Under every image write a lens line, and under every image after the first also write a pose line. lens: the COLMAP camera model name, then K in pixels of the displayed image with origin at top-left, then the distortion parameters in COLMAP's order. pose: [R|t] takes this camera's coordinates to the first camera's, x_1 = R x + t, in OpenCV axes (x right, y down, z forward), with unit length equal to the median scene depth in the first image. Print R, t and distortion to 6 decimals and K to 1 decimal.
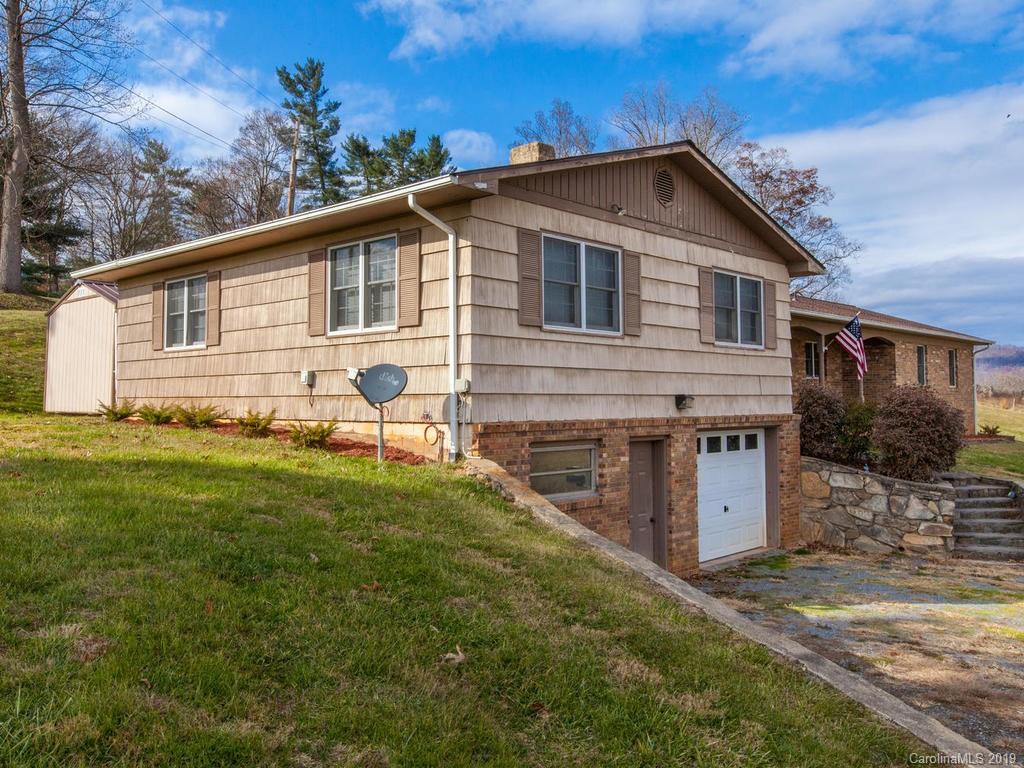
lens RADIAL K [[864.1, 0, 514.0], [0, 864.1, 350.7], [0, 0, 1]] dist [0.001927, 0.001886]
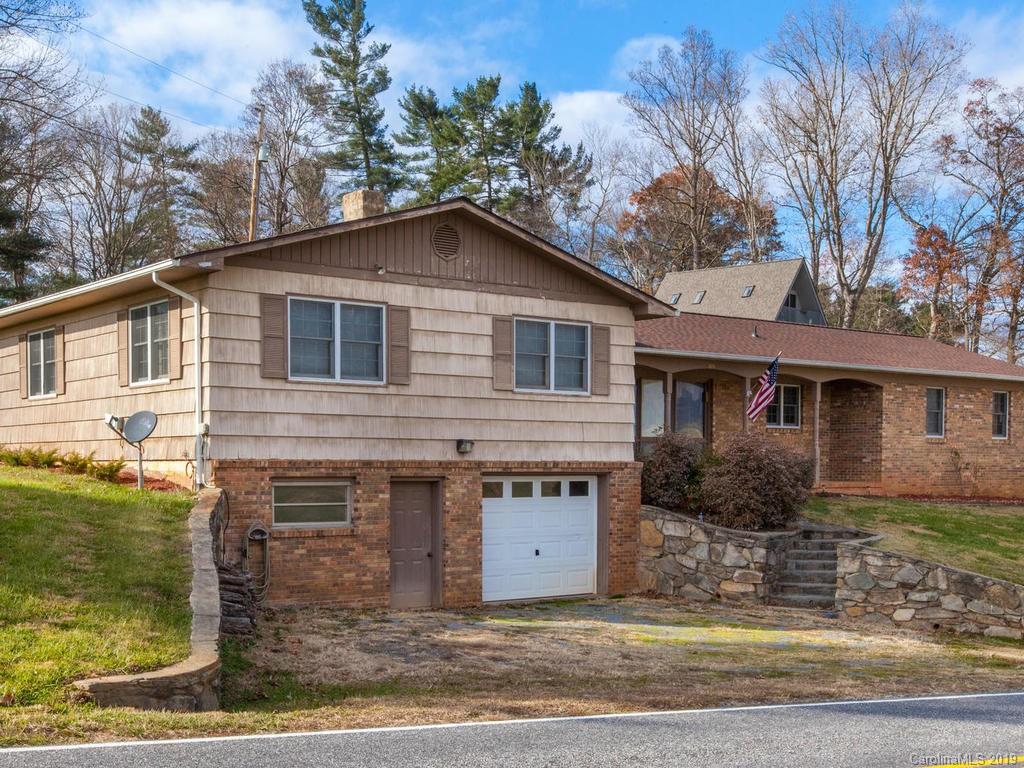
lens RADIAL K [[1286.3, 0, 488.9], [0, 1286.3, 520.6], [0, 0, 1]] dist [-0.011851, 0.014584]
pose [[0.986345, 0.011806, -0.164269, 0.482096], [0.004664, 0.995025, 0.099519, -0.006967], [0.164627, -0.098926, 0.981383, -0.551234]]
